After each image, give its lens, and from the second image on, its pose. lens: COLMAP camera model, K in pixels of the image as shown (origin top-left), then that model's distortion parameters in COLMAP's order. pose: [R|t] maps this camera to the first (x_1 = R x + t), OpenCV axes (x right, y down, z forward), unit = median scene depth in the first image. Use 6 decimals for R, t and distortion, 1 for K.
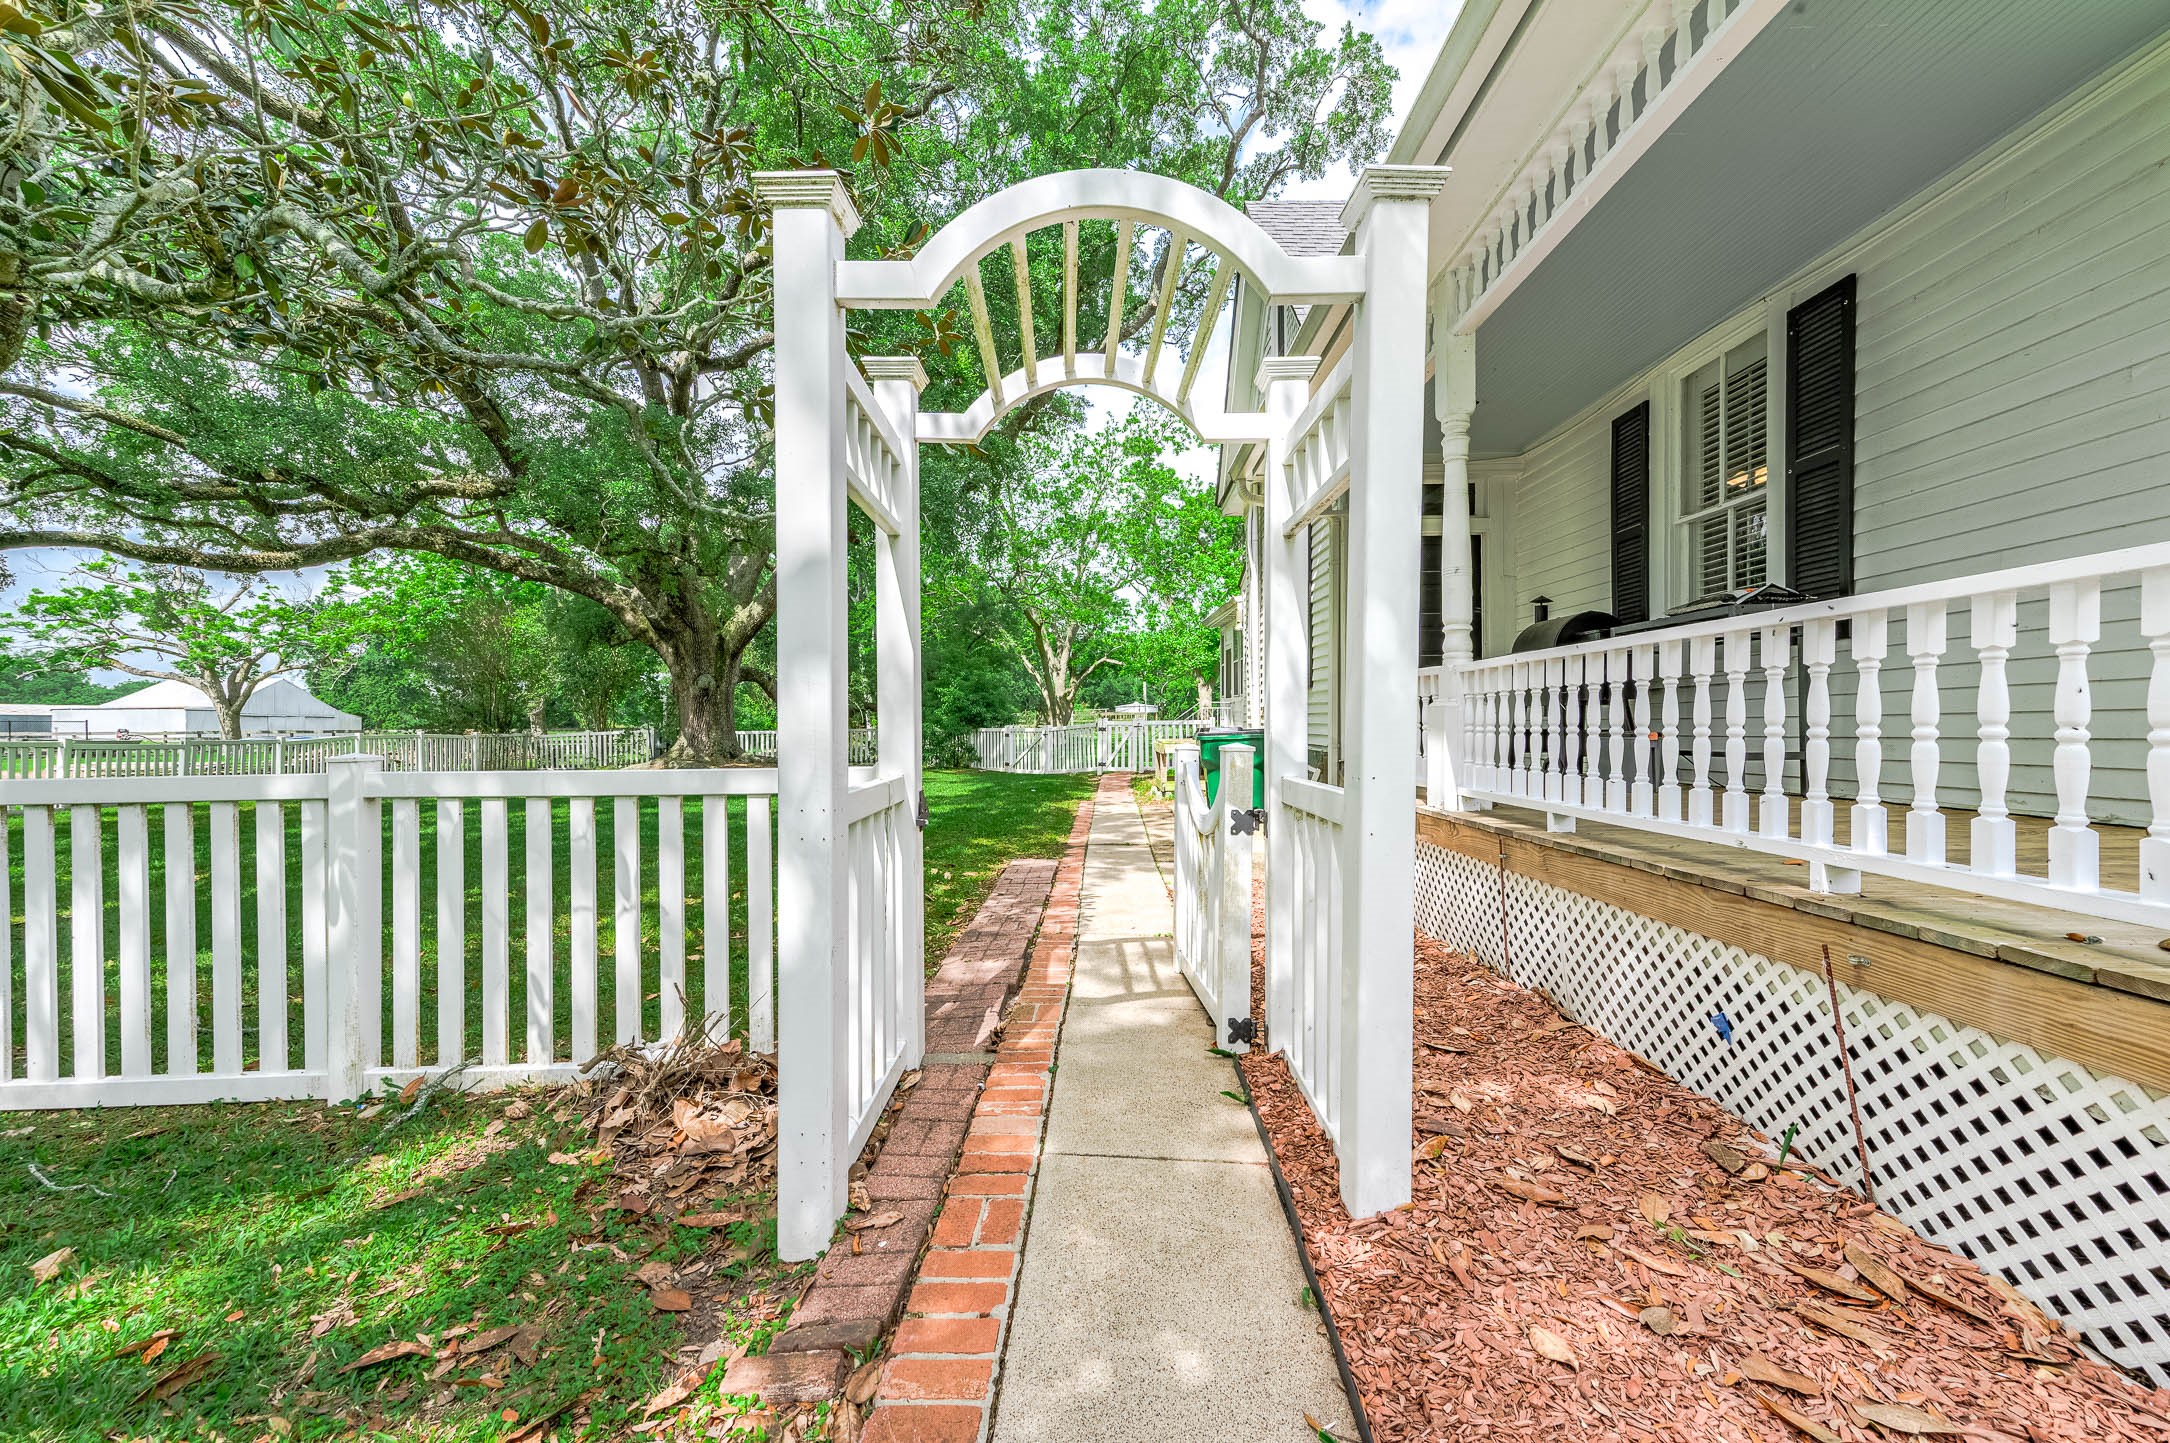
lens RADIAL K [[856.6, 0, 1083.2], [0, 856.6, 725.3], [0, 0, 1]] dist [0.021466, 0.000355]
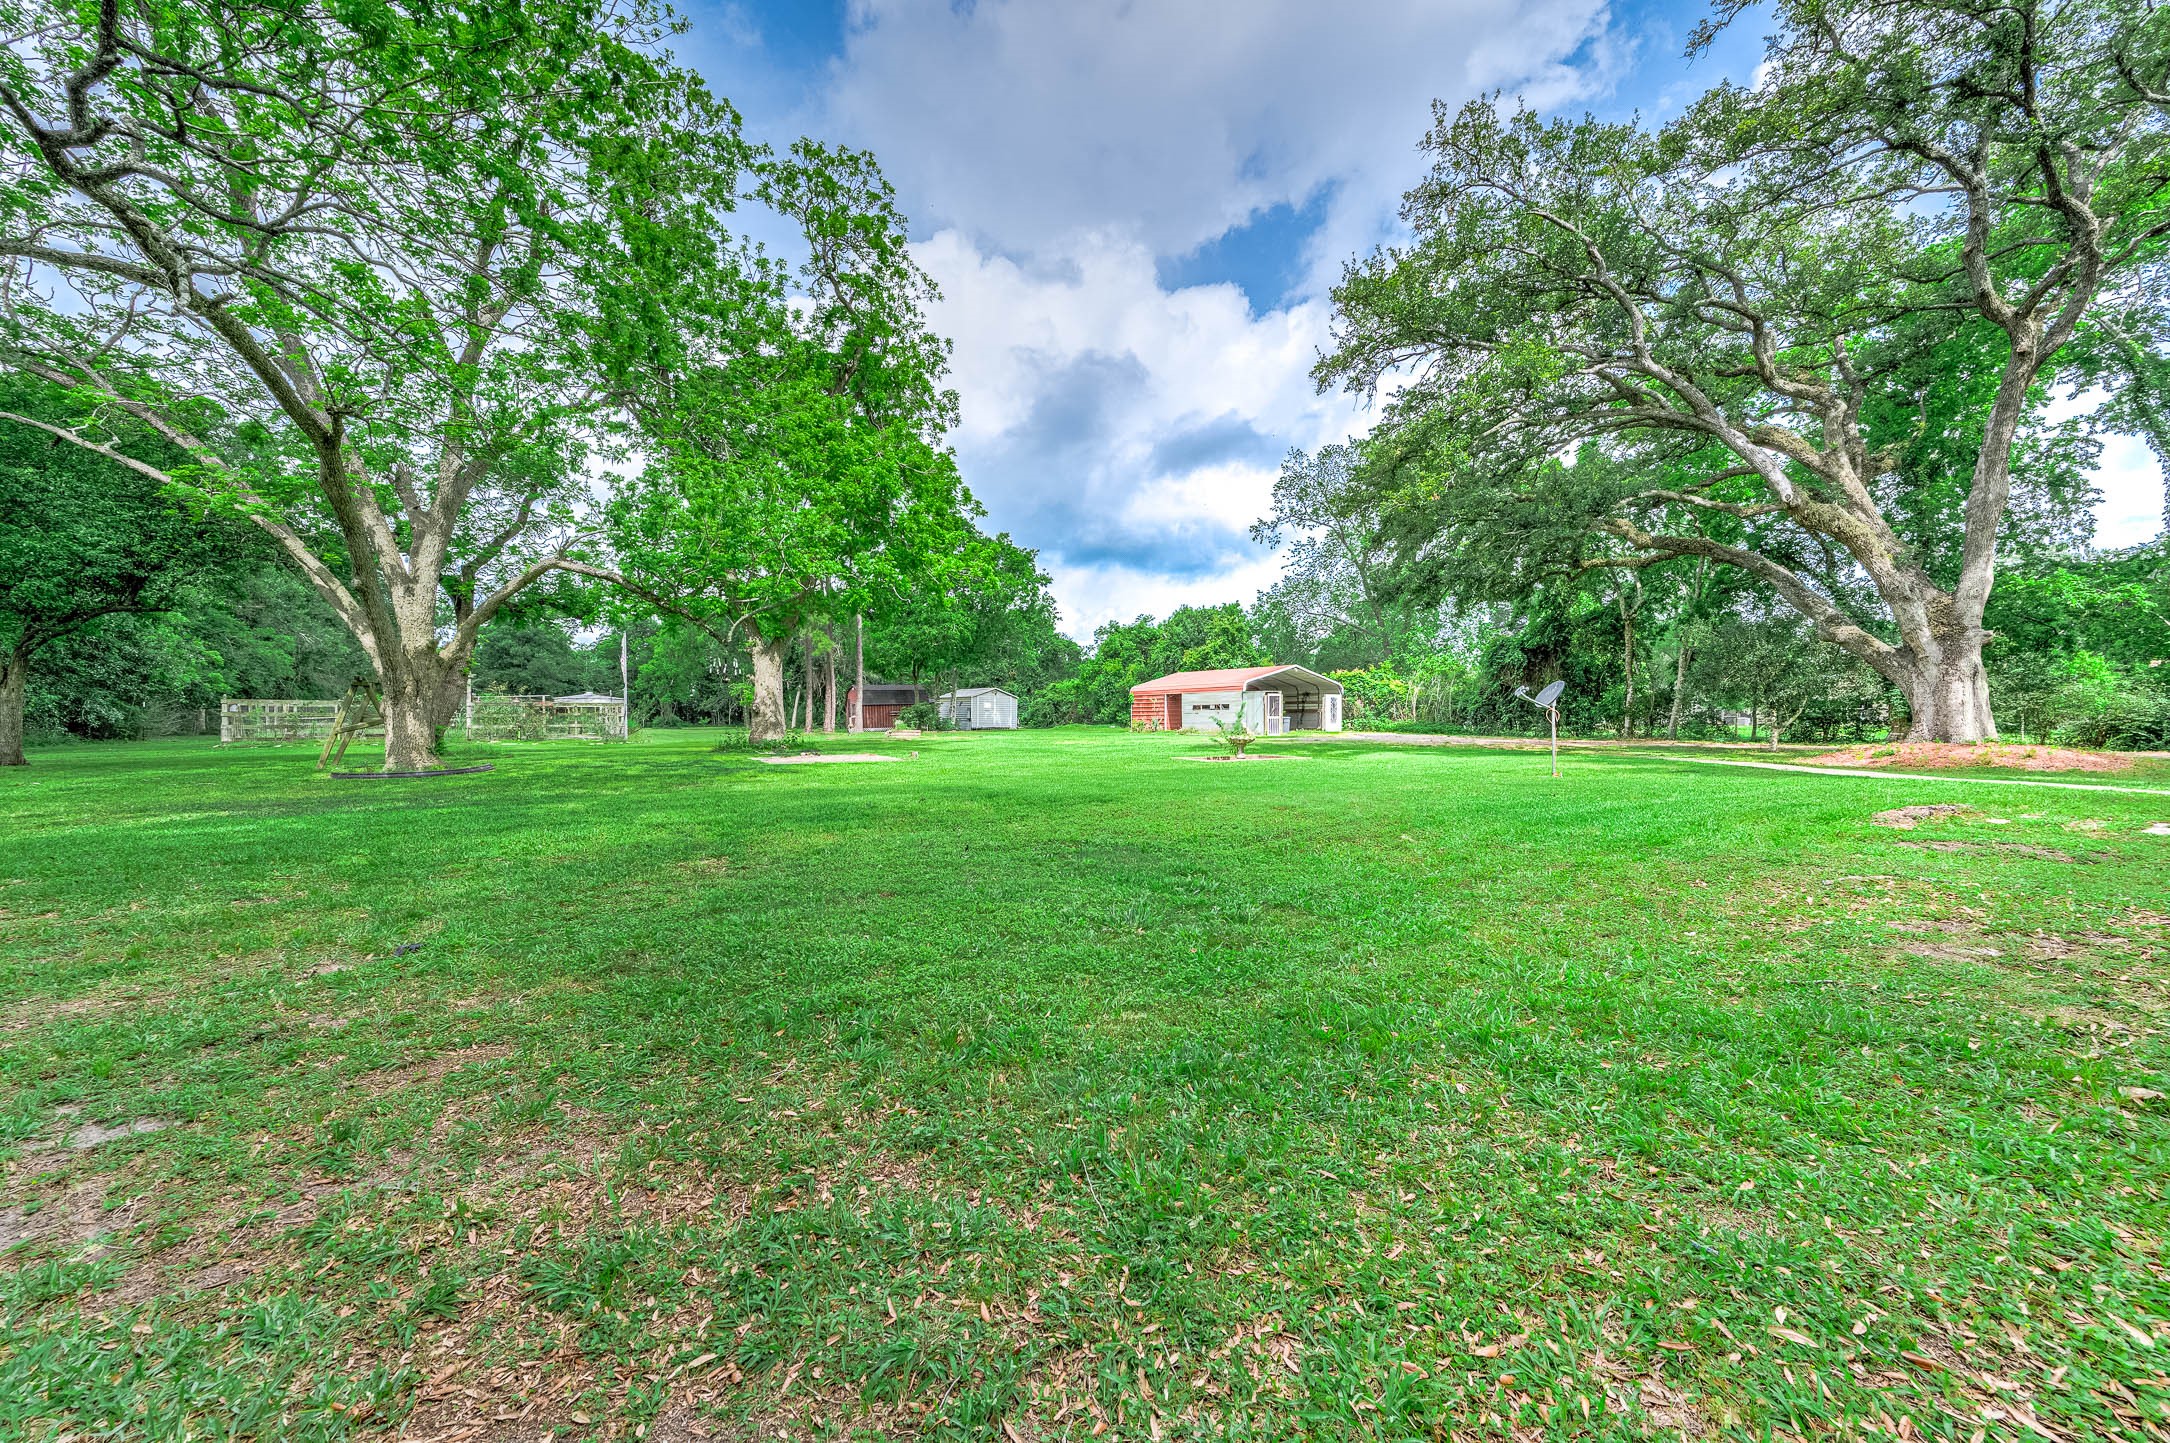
lens RADIAL K [[856.6, 0, 1092.0], [0, 856.6, 719.0], [0, 0, 1]] dist [0.021466, 0.000355]
pose [[0.824501, 0.008062, 0.565804, 0.004266], [-0.003542, 0.999952, -0.009087, 0.000784], [-0.565850, 0.005488, 0.824490, 0.596652]]
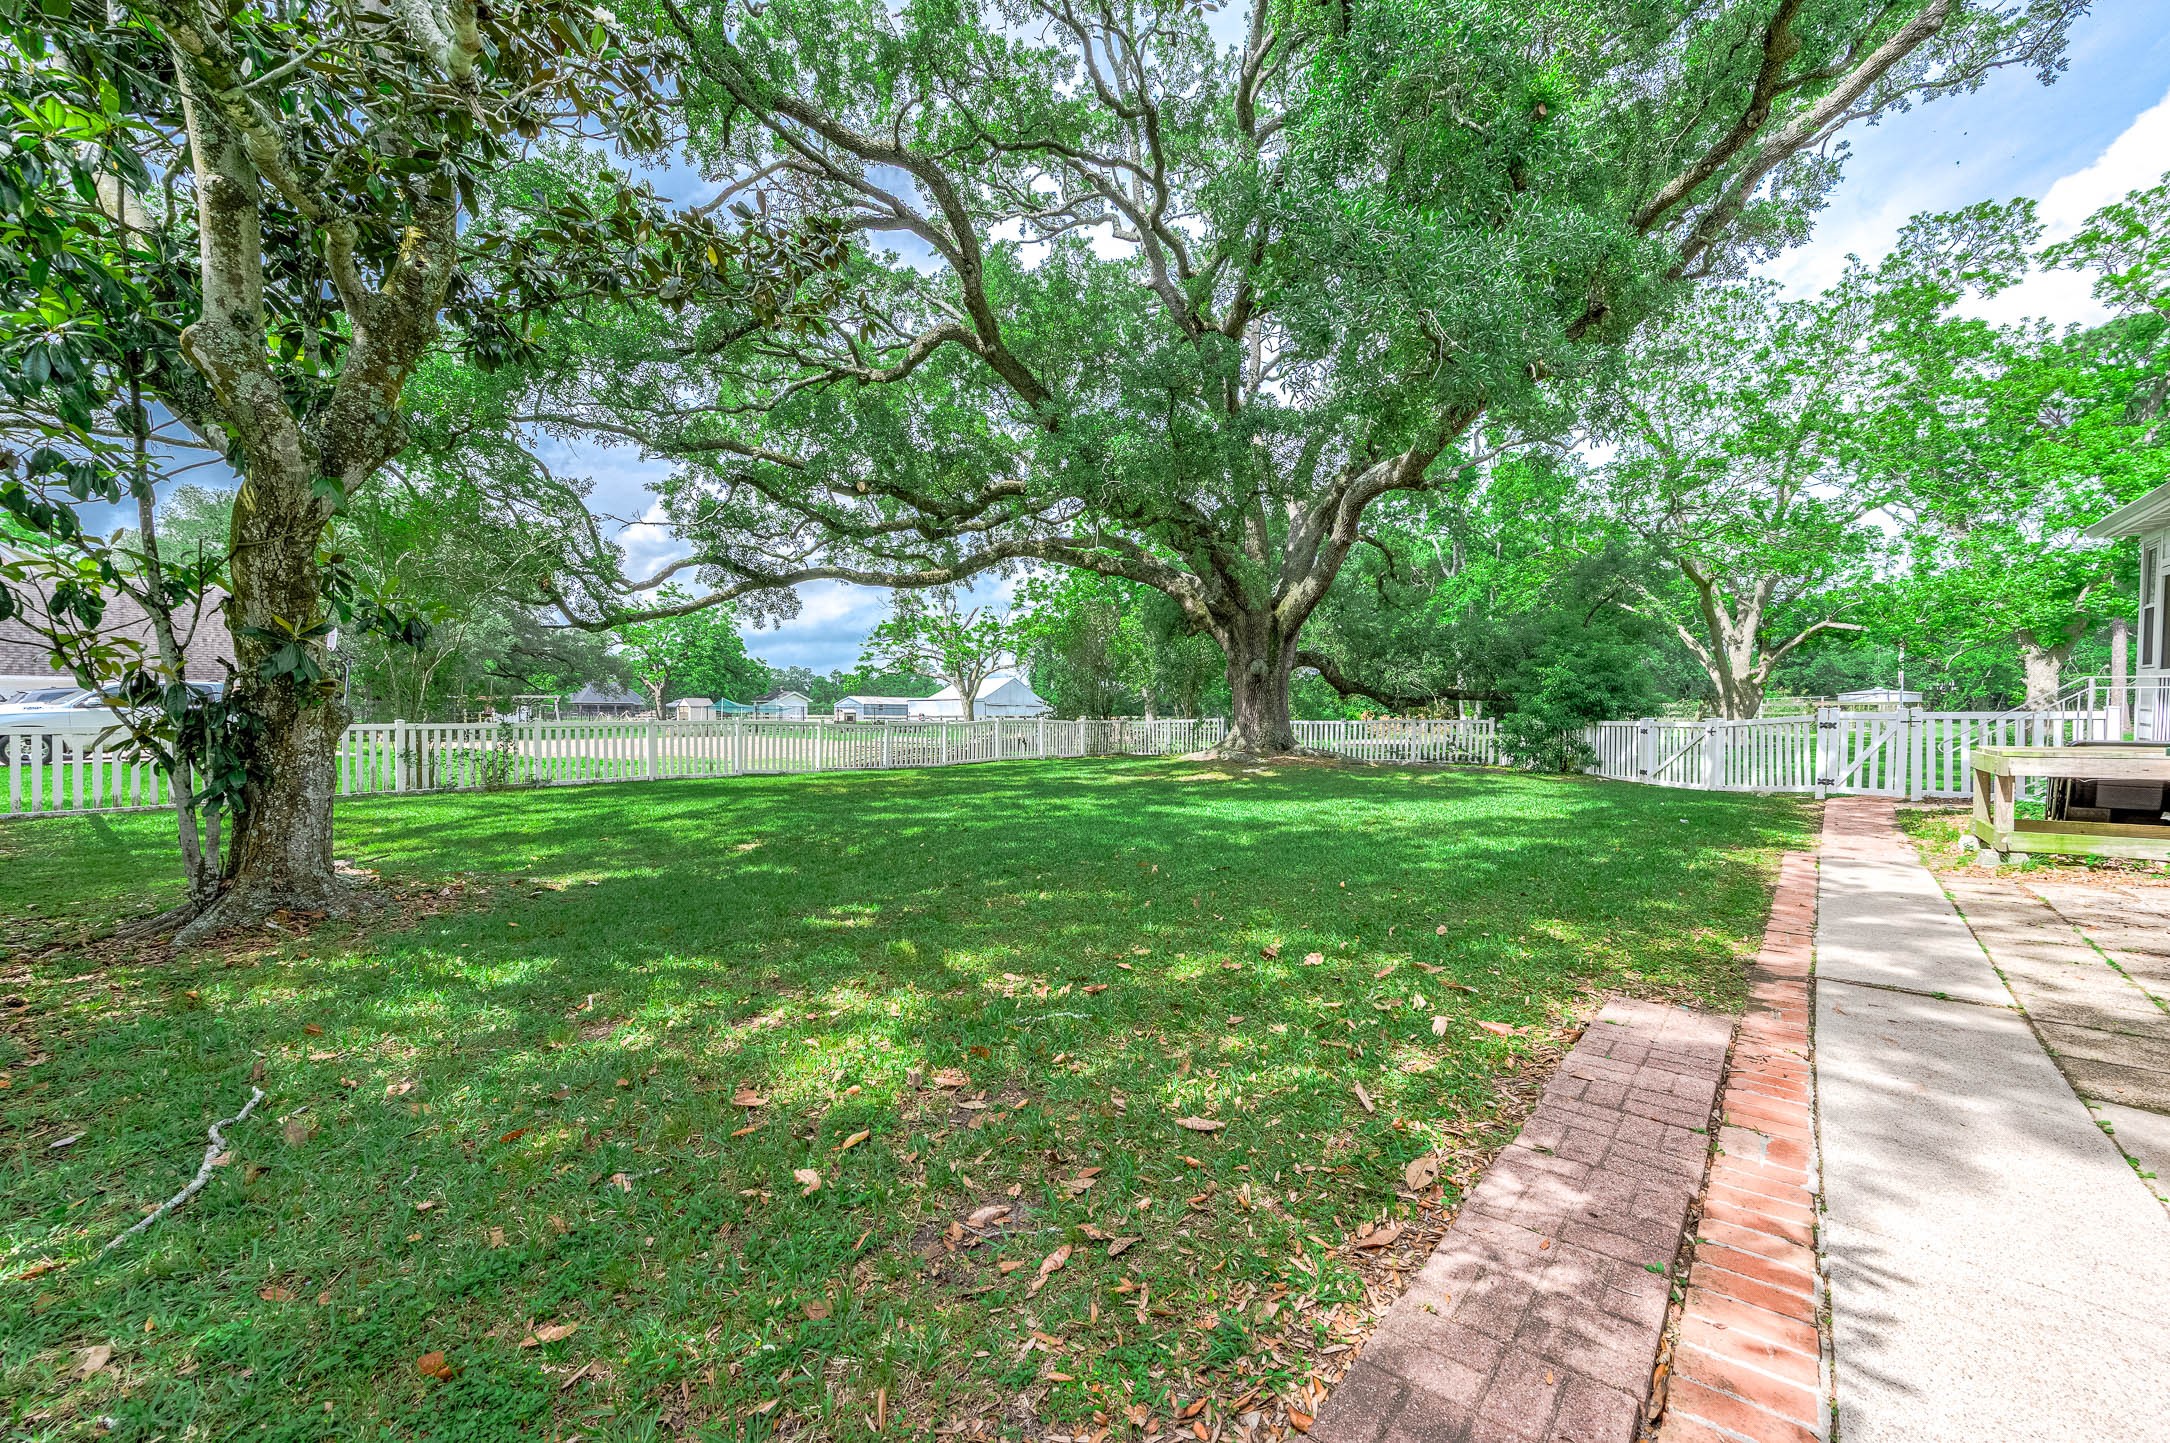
lens RADIAL K [[856.6, 0, 1082.4], [0, 856.6, 729.3], [0, 0, 1]] dist [0.021466, 0.000355]
pose [[0.780504, 0.019969, -0.624832, -0.002820], [-0.010150, 0.999763, 0.019273, 0.000295], [0.625068, -0.008701, 0.780521, 0.090190]]
